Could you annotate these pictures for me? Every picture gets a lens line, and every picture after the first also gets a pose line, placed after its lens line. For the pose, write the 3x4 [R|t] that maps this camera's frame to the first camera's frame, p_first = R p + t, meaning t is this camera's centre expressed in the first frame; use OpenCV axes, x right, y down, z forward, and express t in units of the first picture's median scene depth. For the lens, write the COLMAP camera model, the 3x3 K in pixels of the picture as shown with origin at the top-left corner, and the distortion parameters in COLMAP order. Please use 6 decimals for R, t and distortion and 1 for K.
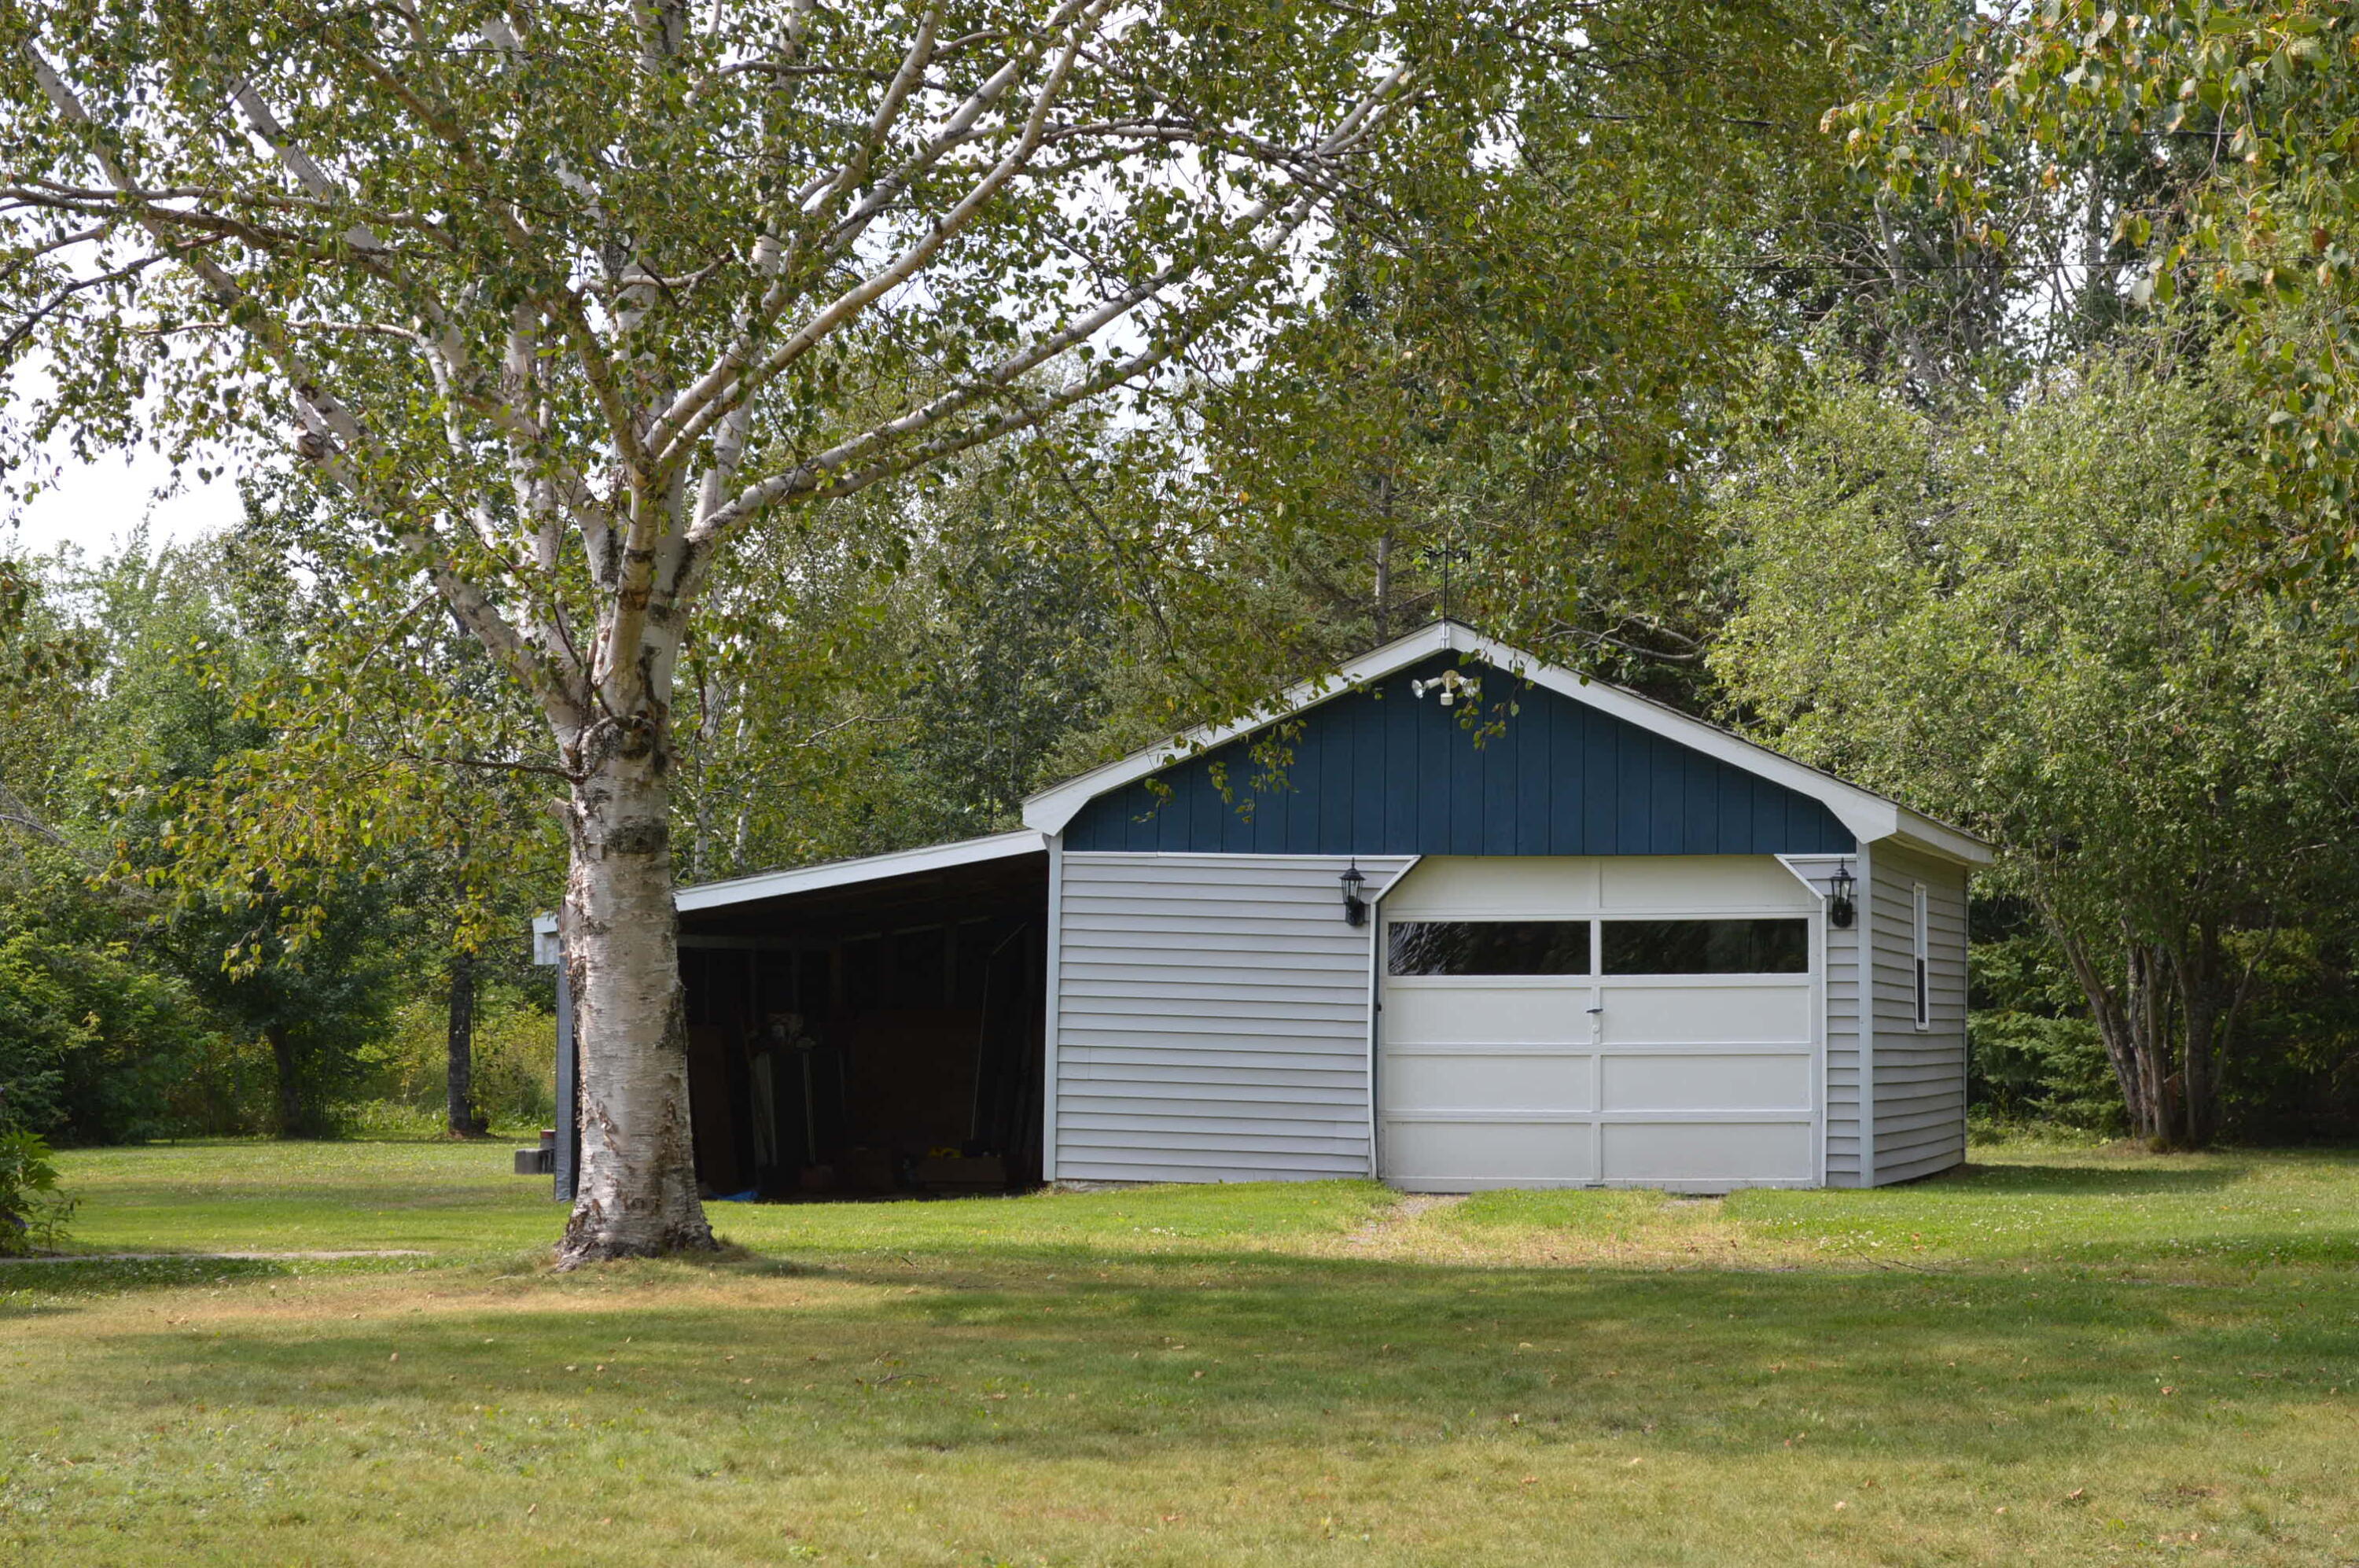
lens RADIAL K [[4867.0, 0, 1179.6], [0, 4867.0, 784.9], [0, 0, 1]] dist [-0.013706, 0.000000]
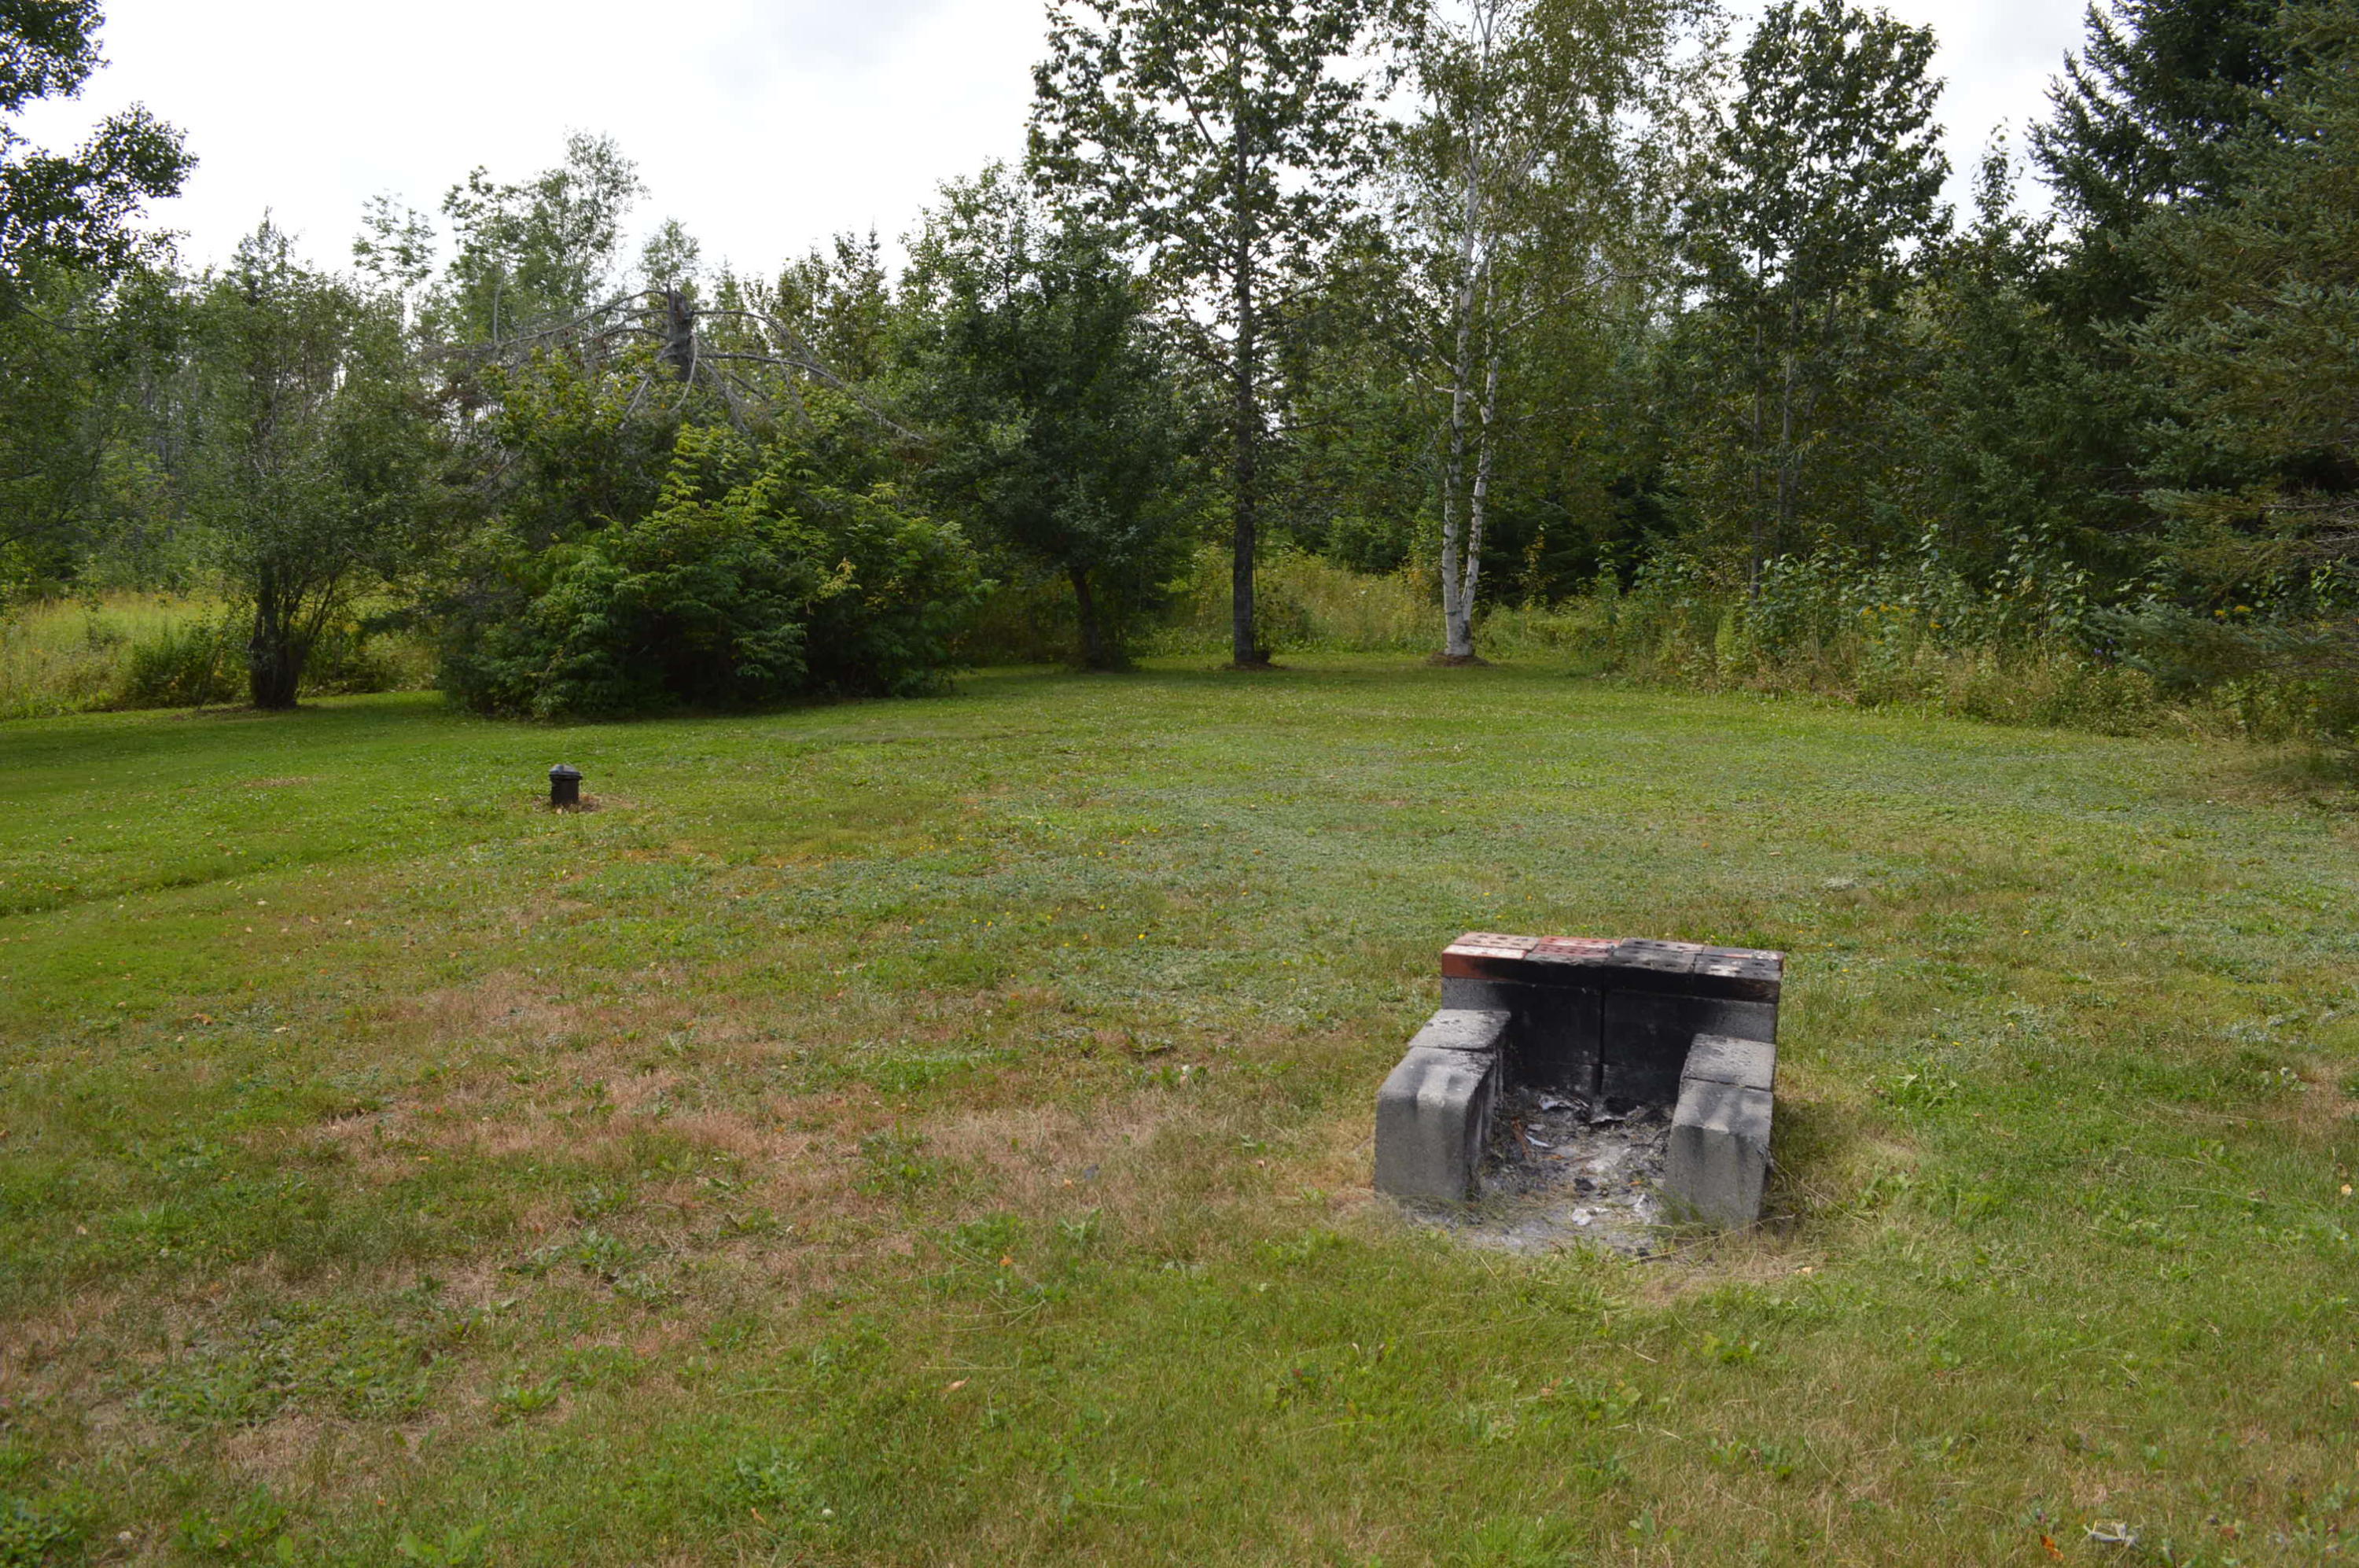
lens RADIAL K [[1885.6, 0, 1181.8], [0, 1885.6, 785.7], [0, 0, 1]] dist [-0.067175, 0.009002]
pose [[0.982752, 0.018370, -0.184012, -0.174441], [0.013200, 0.985548, 0.168882, 0.055383], [0.184455, -0.168398, 0.968307, 1.224514]]
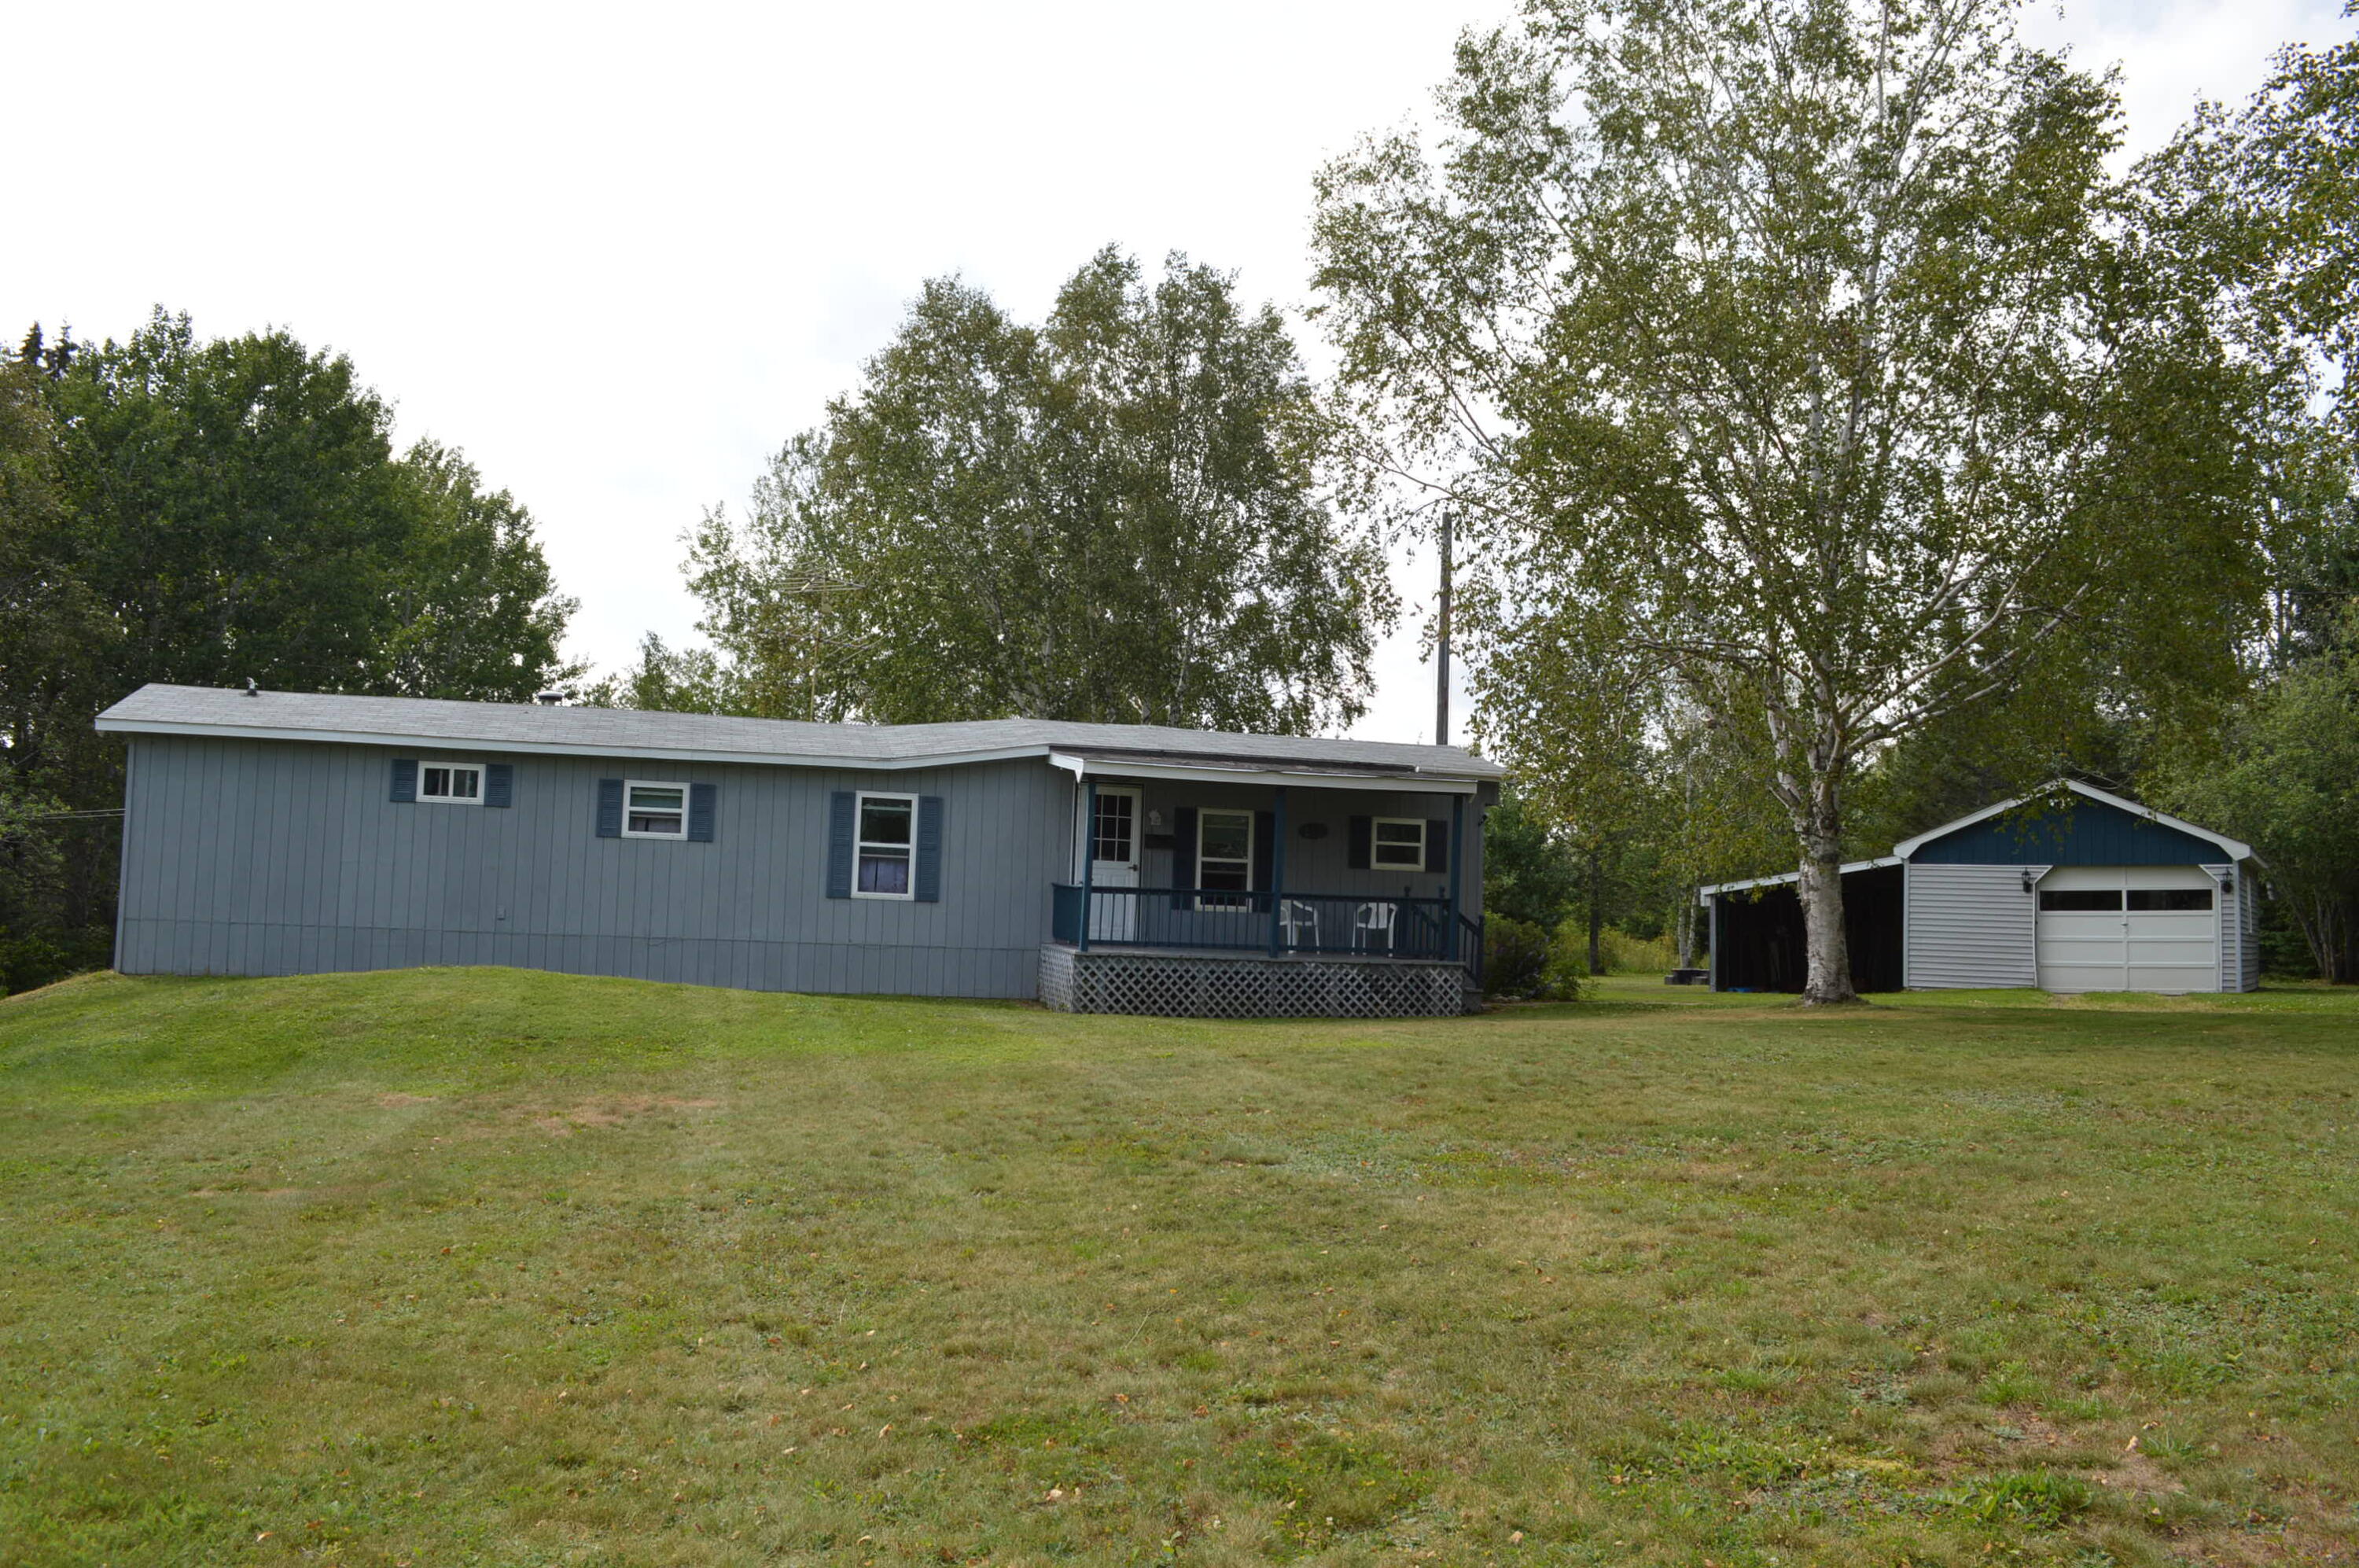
lens RADIAL K [[1885.6, 0, 1180.8], [0, 1885.6, 783.8], [0, 0, 1]] dist [-0.067175, 0.009002]
pose [[0.949949, -0.013019, -0.312134, -0.085501], [0.002947, 0.999460, -0.032718, 0.001642], [0.312392, 0.030161, 0.949474, -0.113037]]
